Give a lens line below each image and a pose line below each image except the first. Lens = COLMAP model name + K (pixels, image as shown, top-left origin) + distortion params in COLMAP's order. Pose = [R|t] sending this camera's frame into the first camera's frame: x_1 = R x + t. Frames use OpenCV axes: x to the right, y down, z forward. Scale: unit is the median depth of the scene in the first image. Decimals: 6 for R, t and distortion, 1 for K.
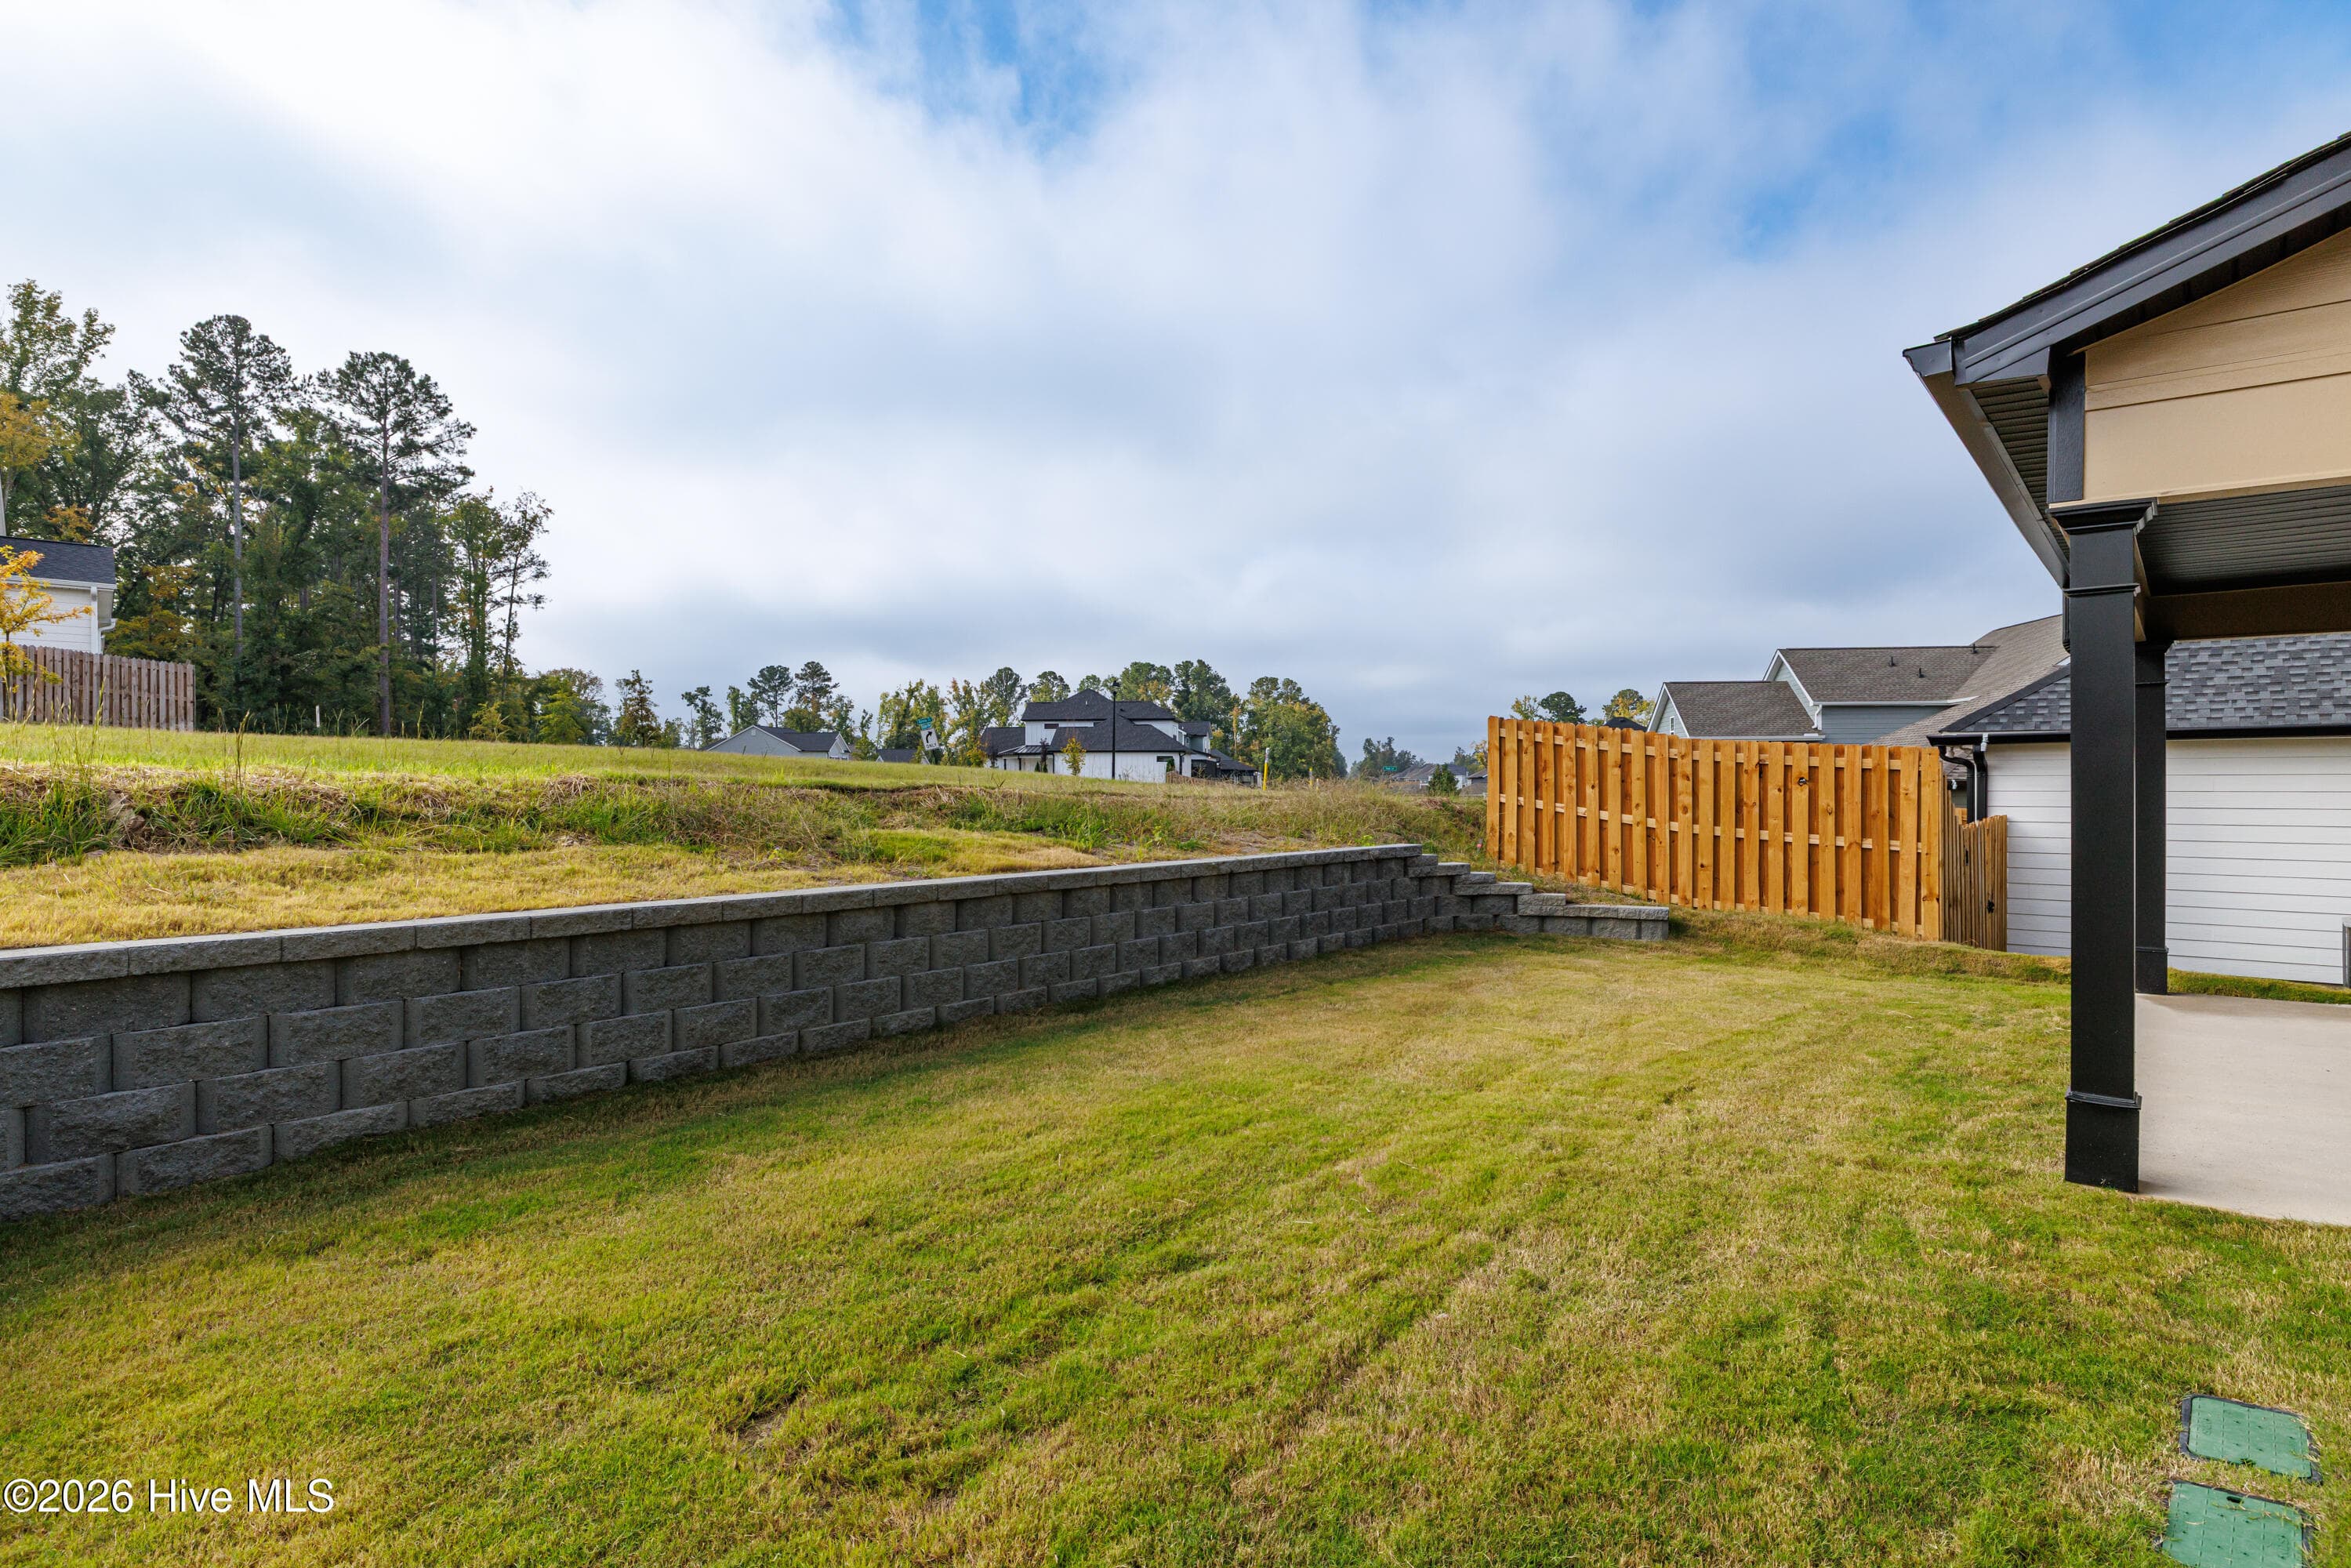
lens RADIAL K [[1206.6, 0, 1175.1], [0, 1206.6, 791.7], [0, 0, 1]] dist [0.002772, -0.001477]
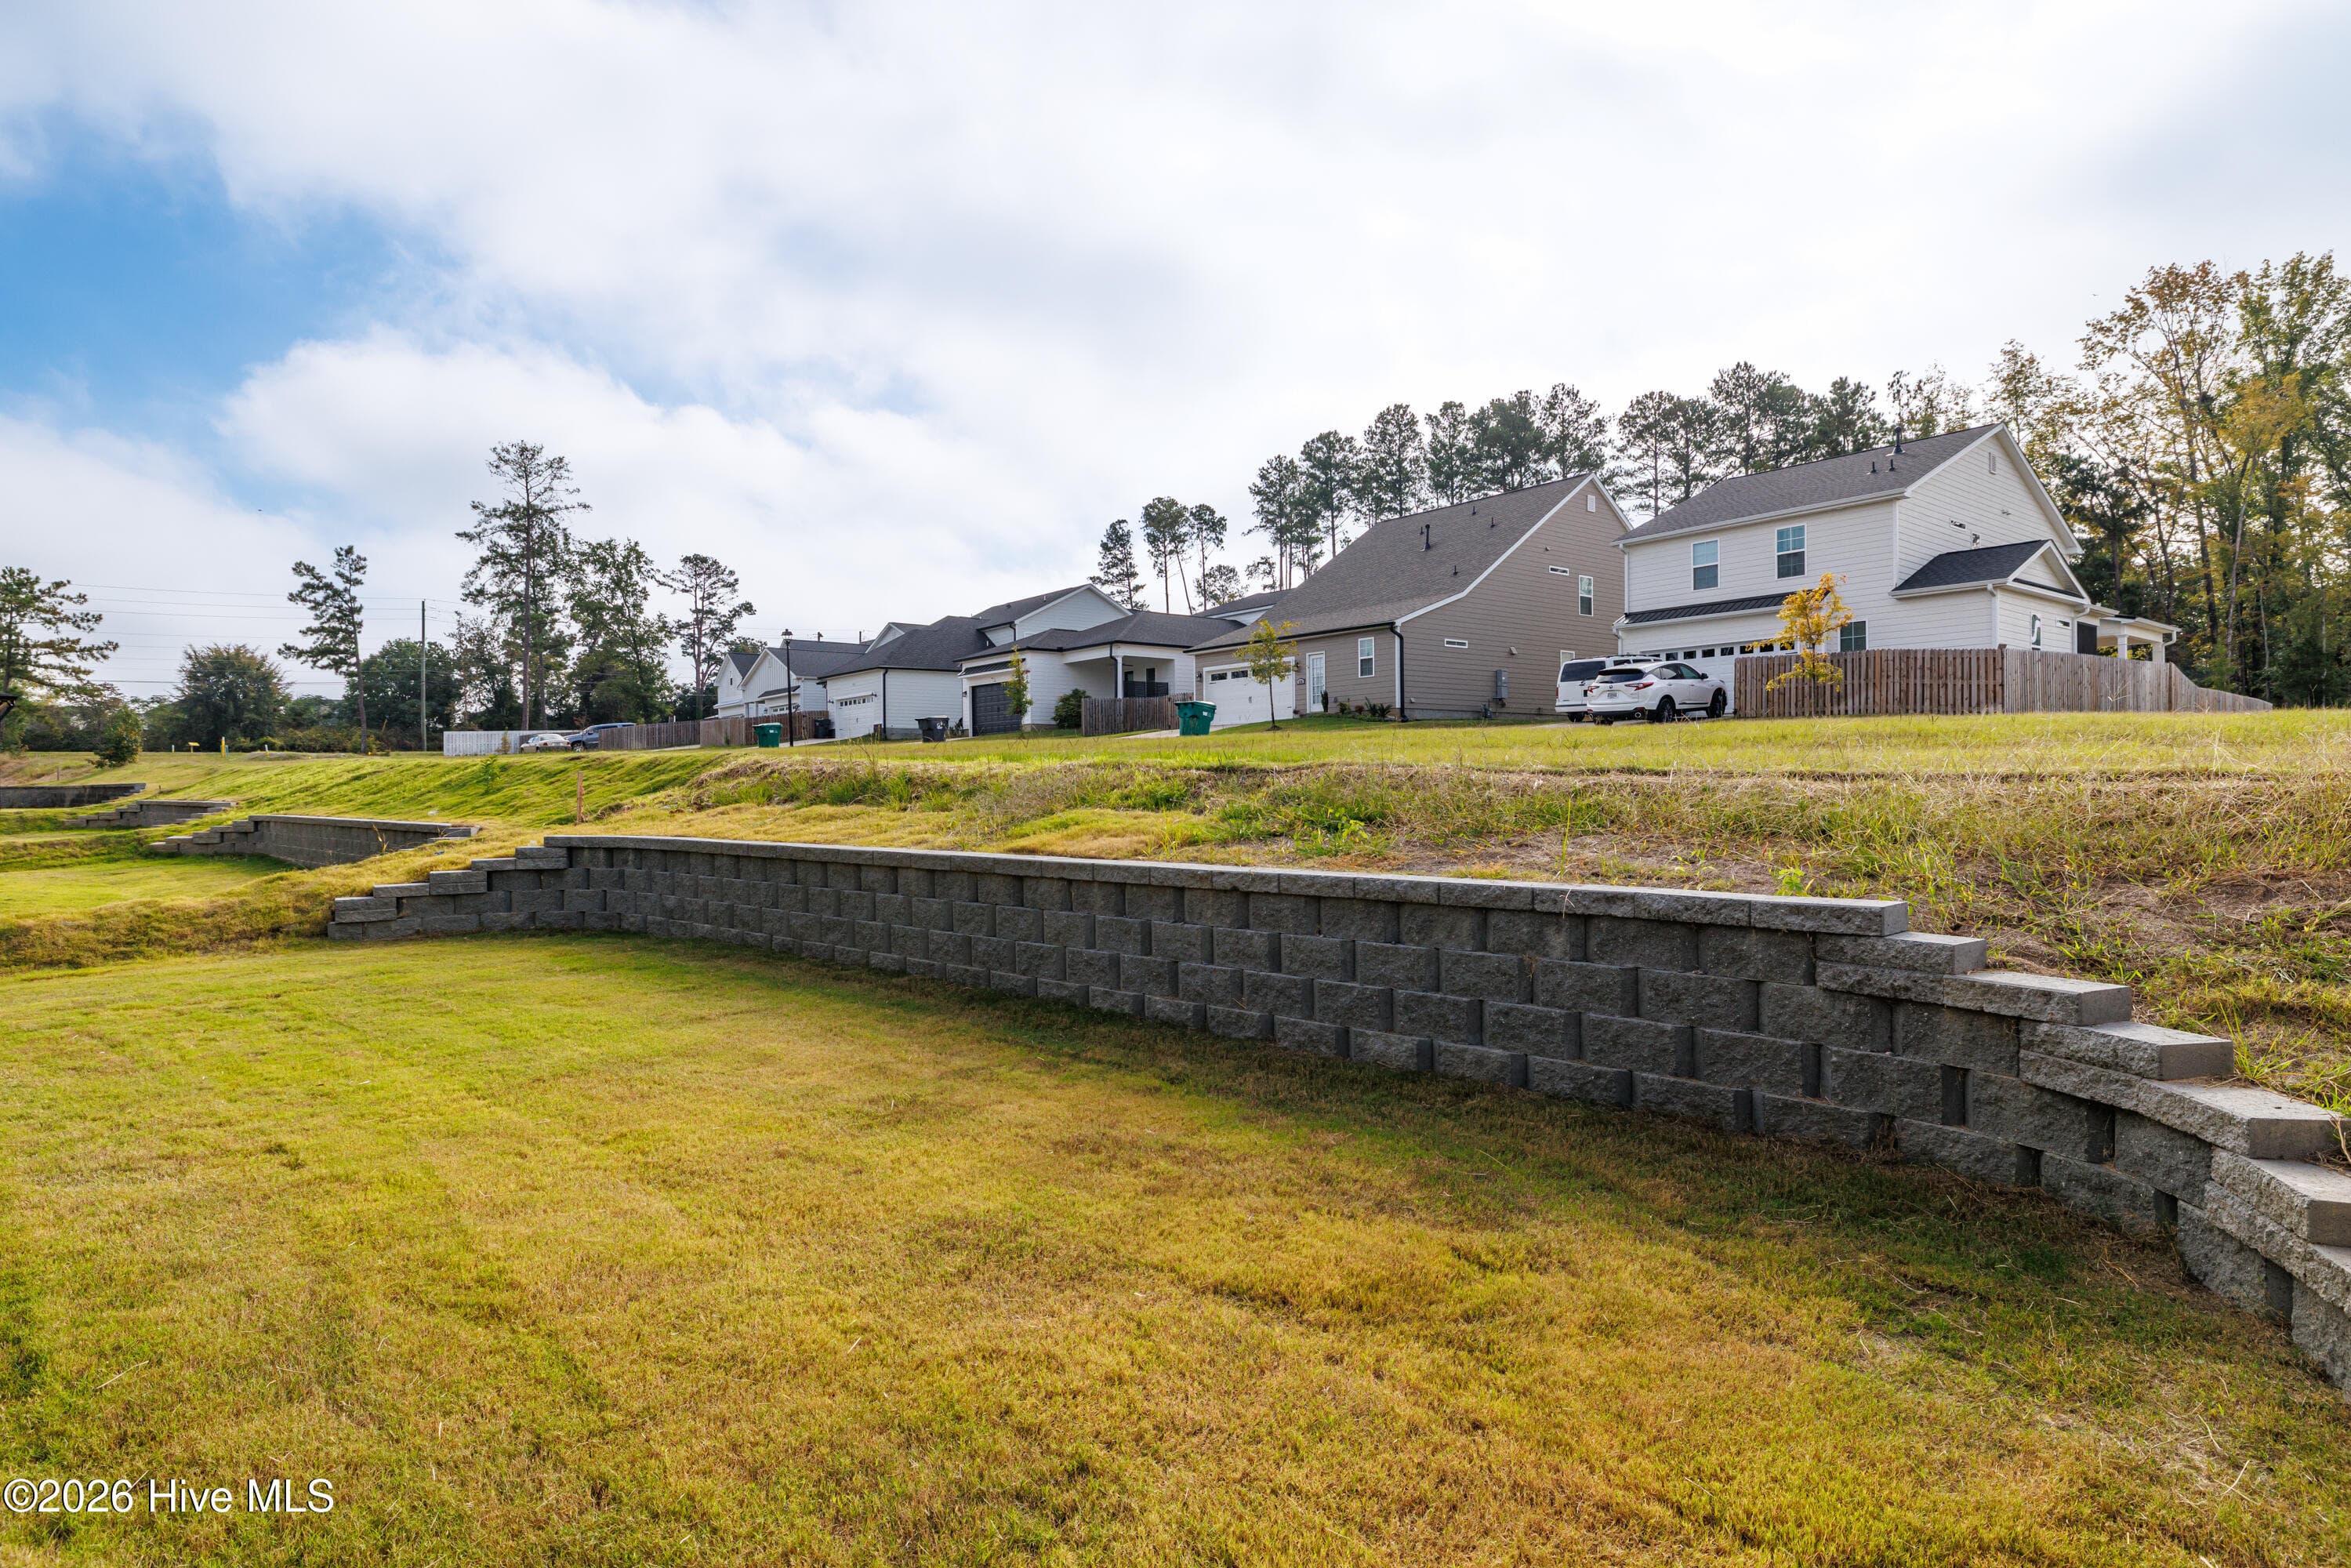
lens RADIAL K [[1206.6, 0, 1175.1], [0, 1206.6, 791.7], [0, 0, 1]] dist [0.002772, -0.001477]
pose [[-0.069693, 0.010464, -0.997514, 0.553265], [0.006749, 0.999927, 0.010018, 0.003759], [0.997546, -0.006034, -0.069758, 0.775436]]
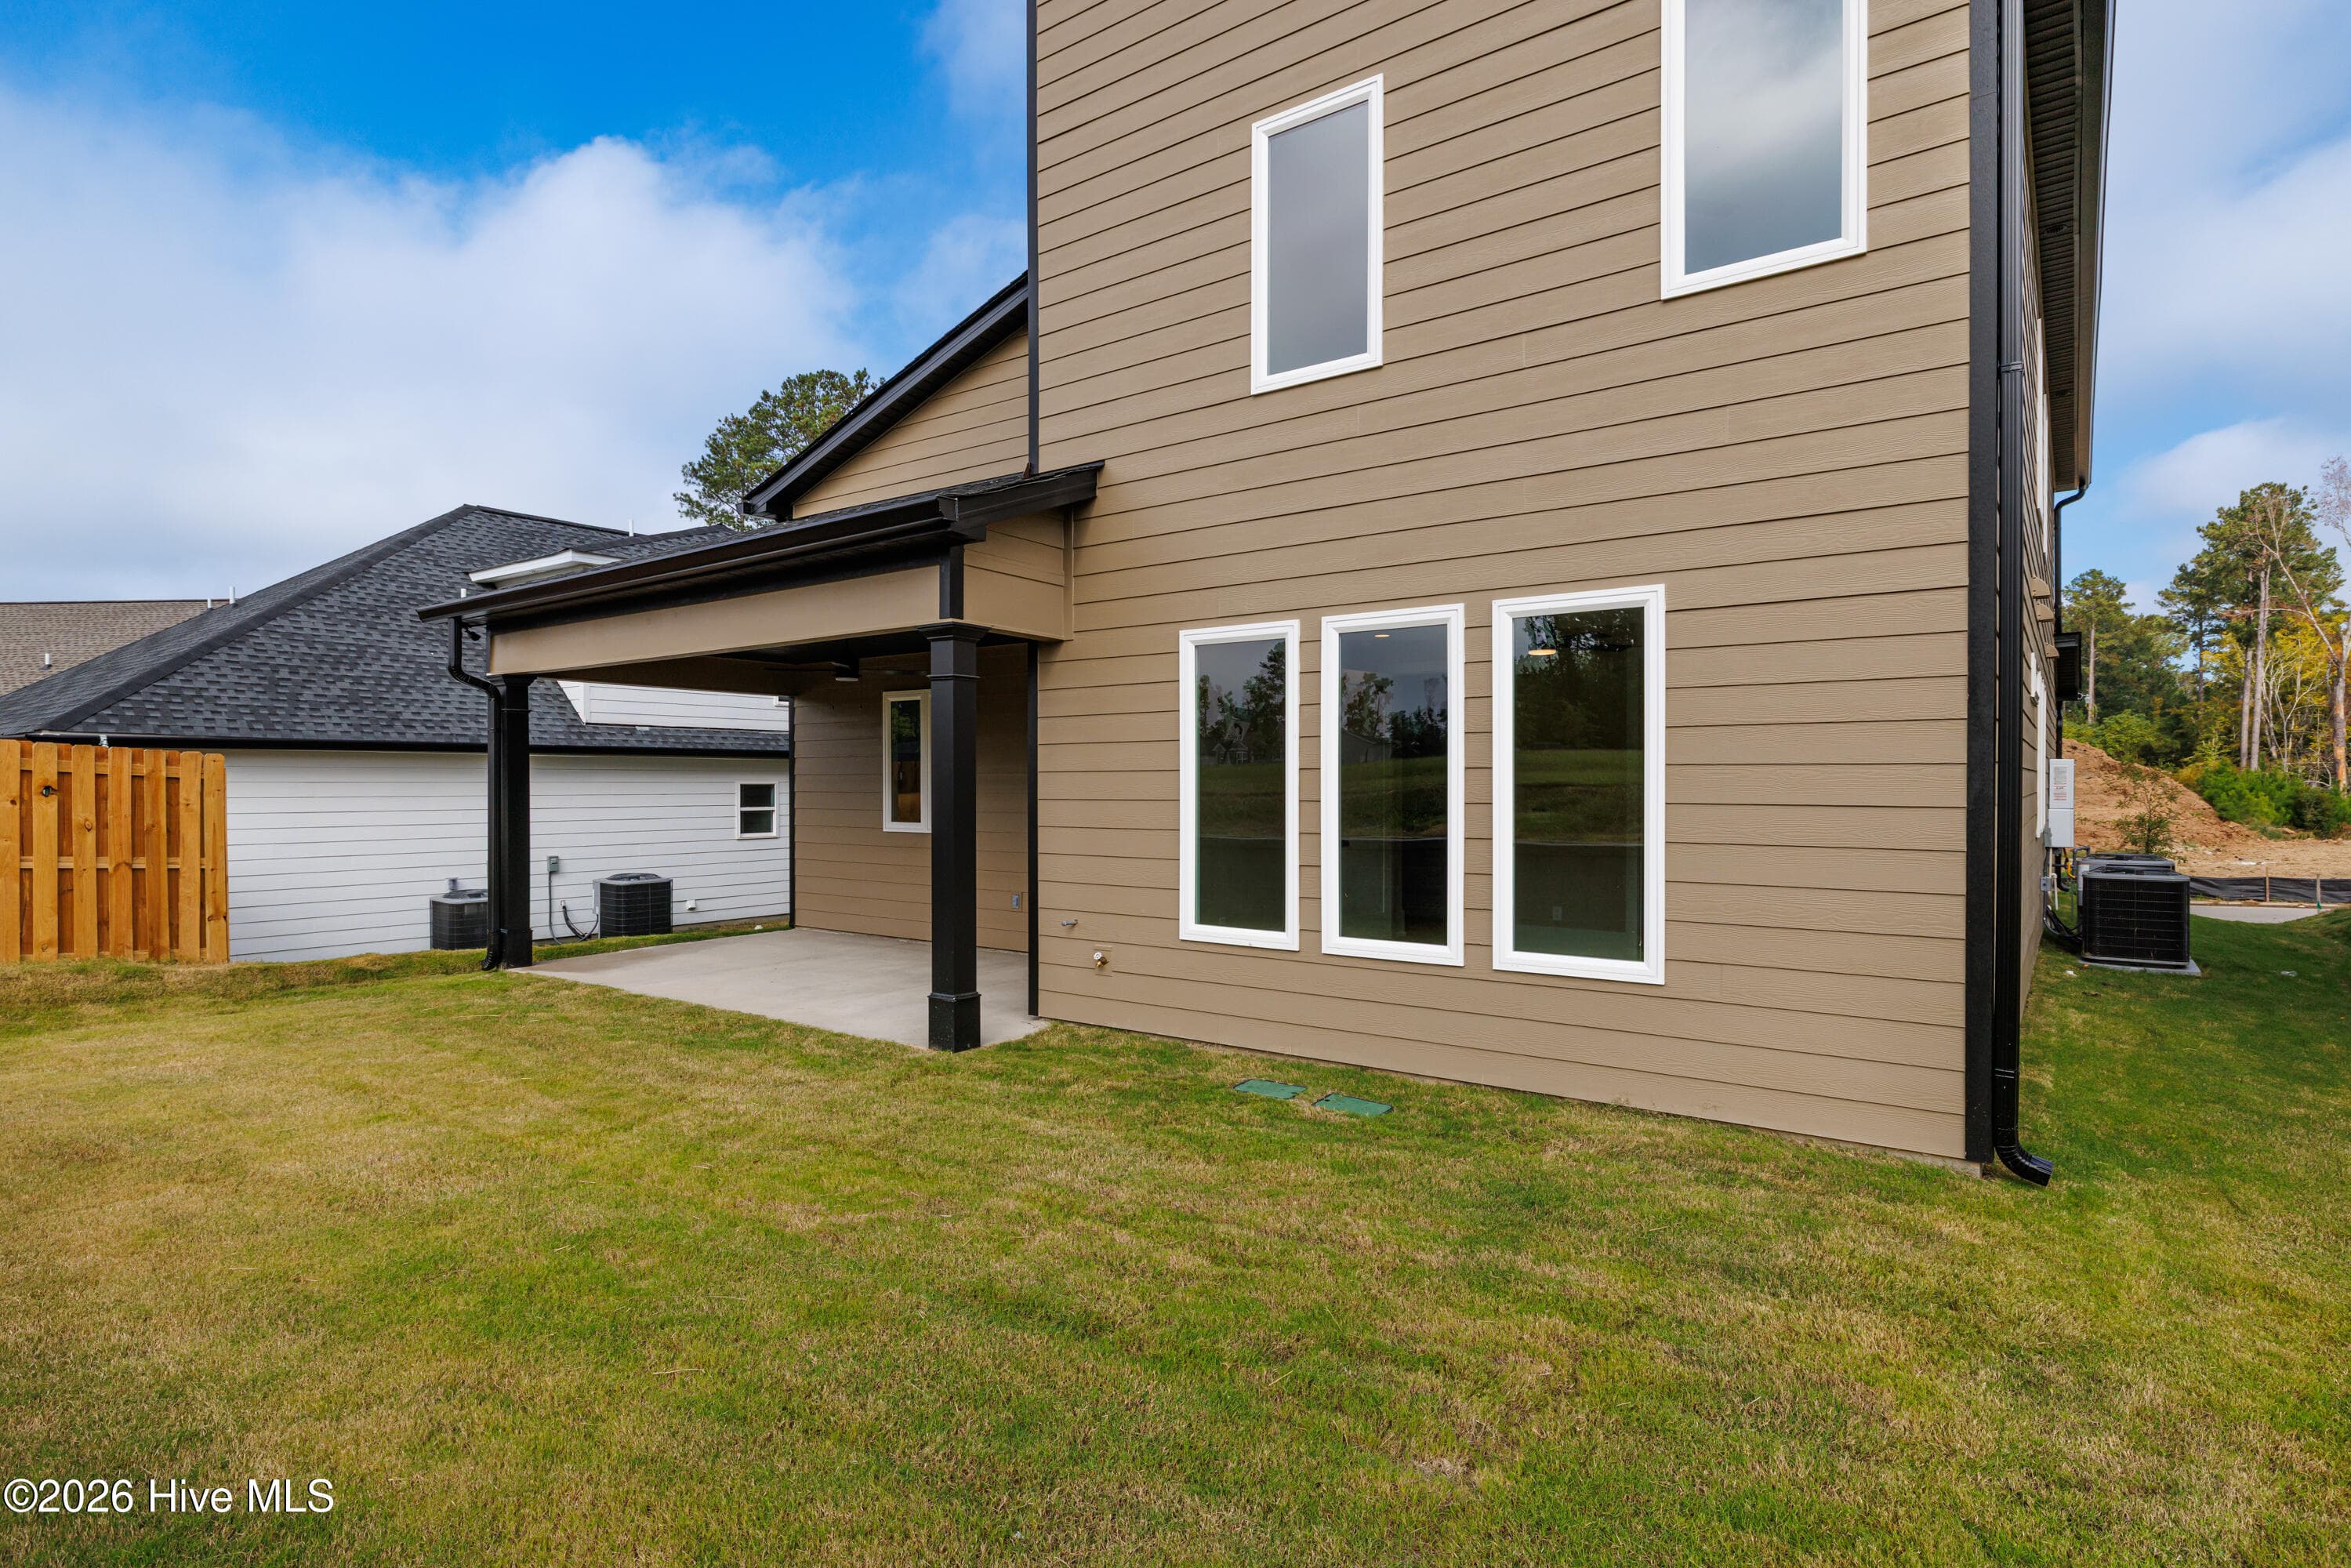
lens RADIAL K [[1206.6, 0, 1175.1], [0, 1206.6, 791.7], [0, 0, 1]] dist [0.002772, -0.001477]
pose [[-0.067369, -0.005955, 0.997710, -0.304977], [0.004576, 0.999970, 0.006278, -0.008803], [-0.997718, 0.004988, -0.067340, 0.298973]]
